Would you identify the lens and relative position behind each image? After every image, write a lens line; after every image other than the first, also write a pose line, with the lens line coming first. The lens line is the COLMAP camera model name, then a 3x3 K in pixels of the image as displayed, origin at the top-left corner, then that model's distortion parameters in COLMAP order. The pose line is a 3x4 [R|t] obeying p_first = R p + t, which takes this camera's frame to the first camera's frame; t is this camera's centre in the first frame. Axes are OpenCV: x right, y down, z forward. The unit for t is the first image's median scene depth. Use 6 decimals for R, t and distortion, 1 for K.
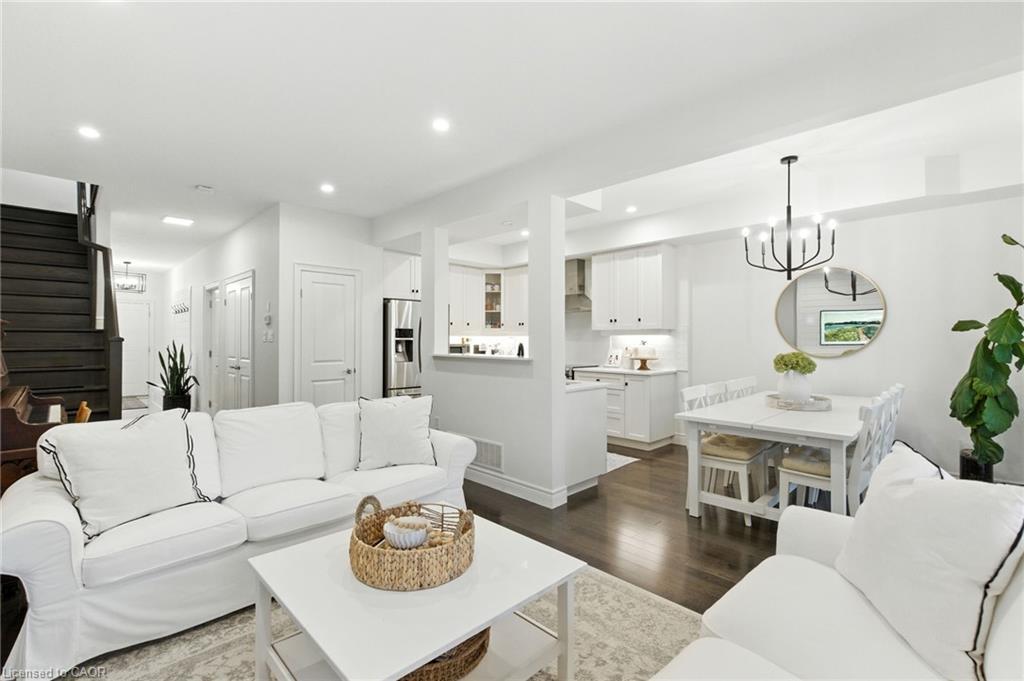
lens RADIAL K [[456.0, 0, 512.0], [0, 456.0, 340.5], [0, 0, 1]] dist [-0.002042, -0.000372]
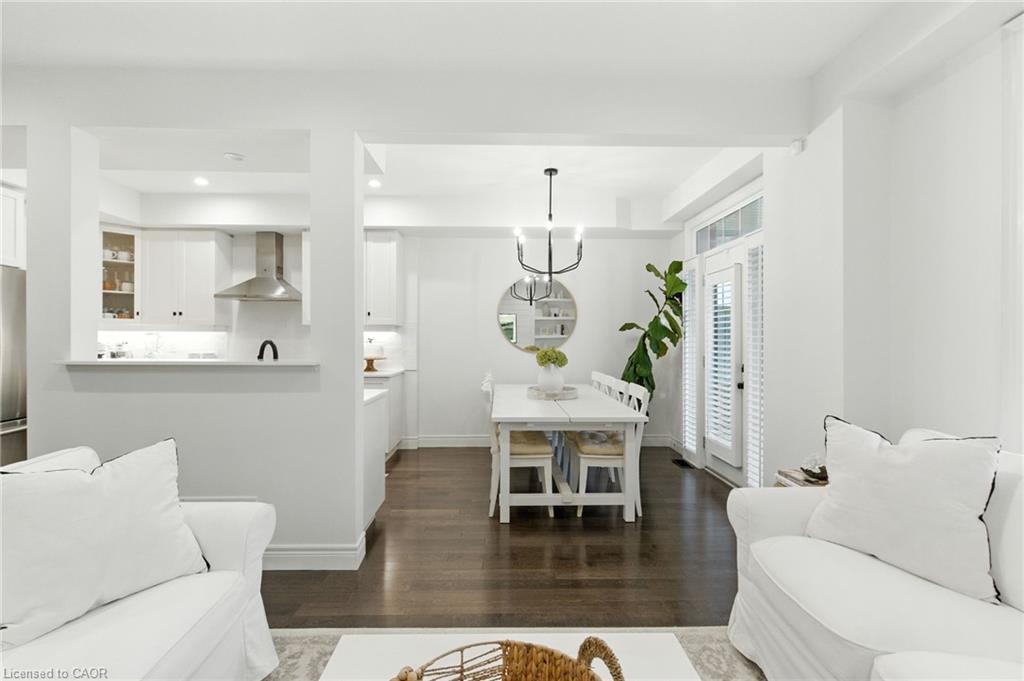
lens RADIAL K [[456.0, 0, 512.0], [0, 456.0, 340.5], [0, 0, 1]] dist [-0.002042, -0.000372]
pose [[0.686682, -0.001621, 0.726956, -0.170538], [0.000448, 0.999998, 0.001808, 0.004219], [-0.726958, -0.000916, 0.686682, 0.211782]]
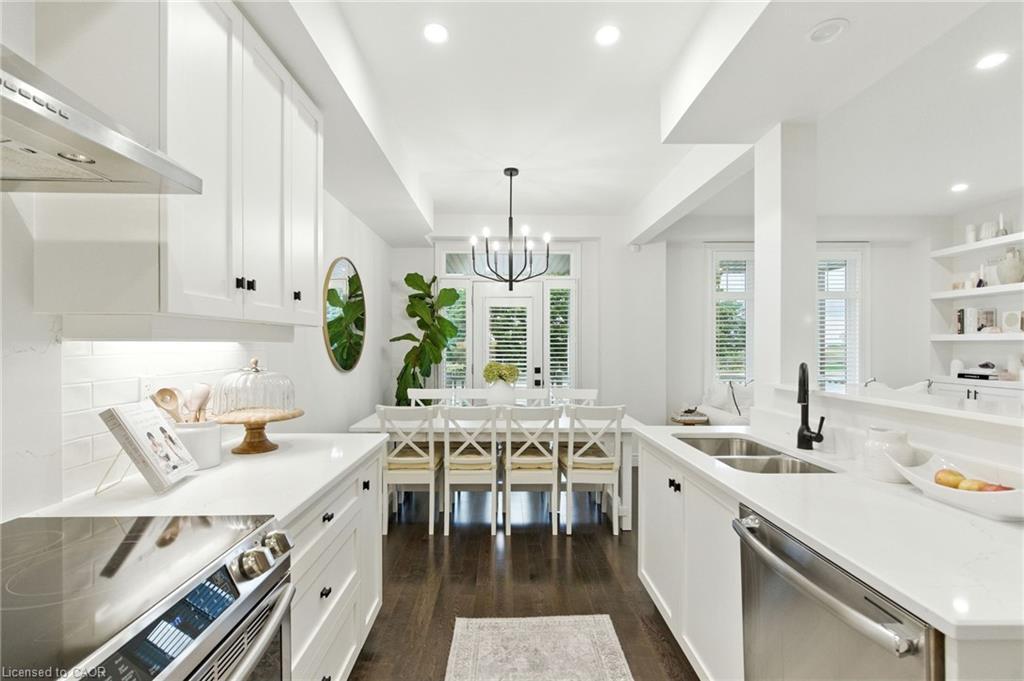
lens RADIAL K [[456.0, 0, 512.0], [0, 456.0, 340.5], [0, 0, 1]] dist [-0.002042, -0.000372]
pose [[-0.722045, 0.003940, 0.691835, -0.064322], [0.000638, 0.999987, -0.005029, -0.011482], [-0.691846, -0.003190, -0.722038, 1.167057]]
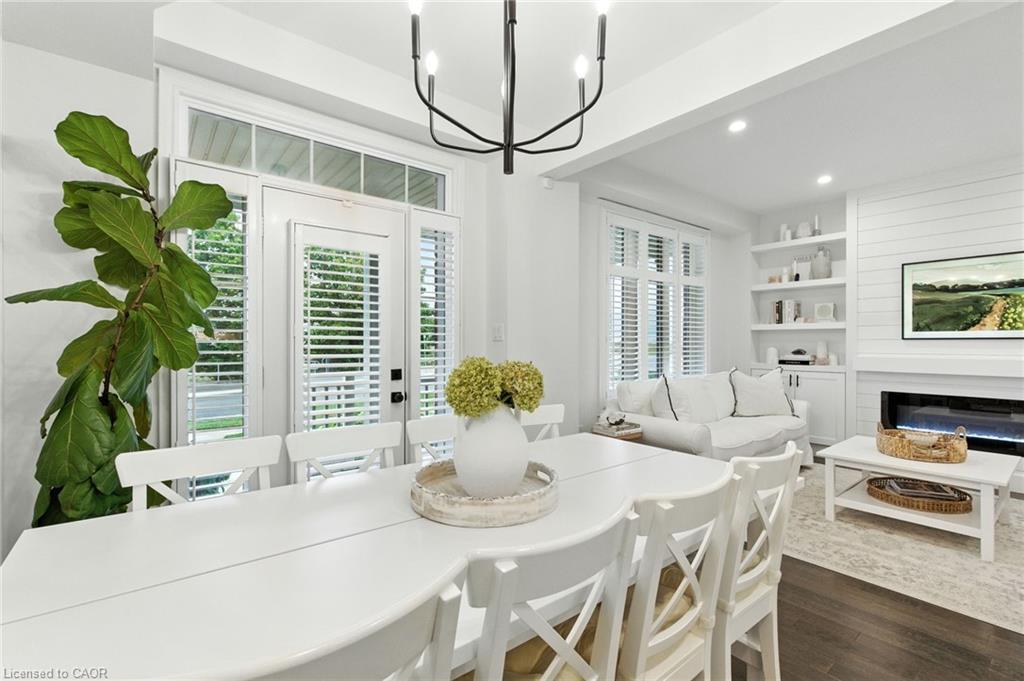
lens RADIAL K [[457.1, 0, 516.2], [0, 457.1, 344.4], [0, 0, 1]] dist [0.012034, -0.000053]
pose [[-0.994874, -0.000562, 0.101121, 0.377728], [0.000230, 0.999969, 0.007814, 0.008316], [-0.101122, 0.007798, -0.994843, 0.940750]]
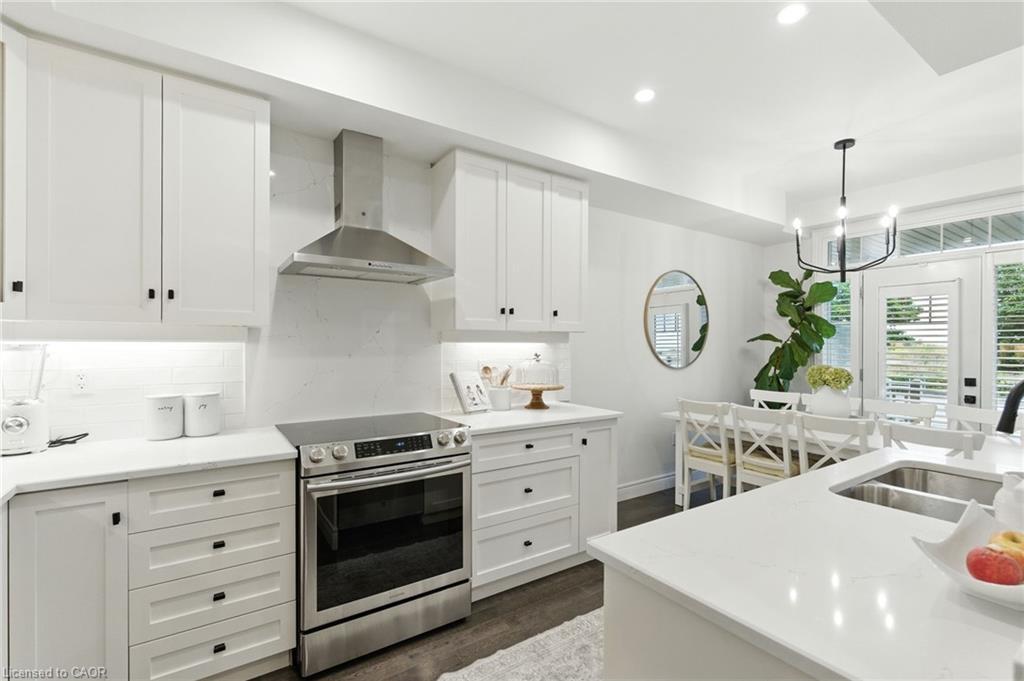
lens RADIAL K [[462.3, 0, 509.3], [0, 462.3, 338.8], [0, 0, 1]] dist [-0.000125, -0.000206]
pose [[0.189924, 0.011029, 0.981737, -0.255849], [-0.000096, 0.999937, -0.011215, -0.010804], [-0.981799, 0.002036, 0.189913, 0.982161]]
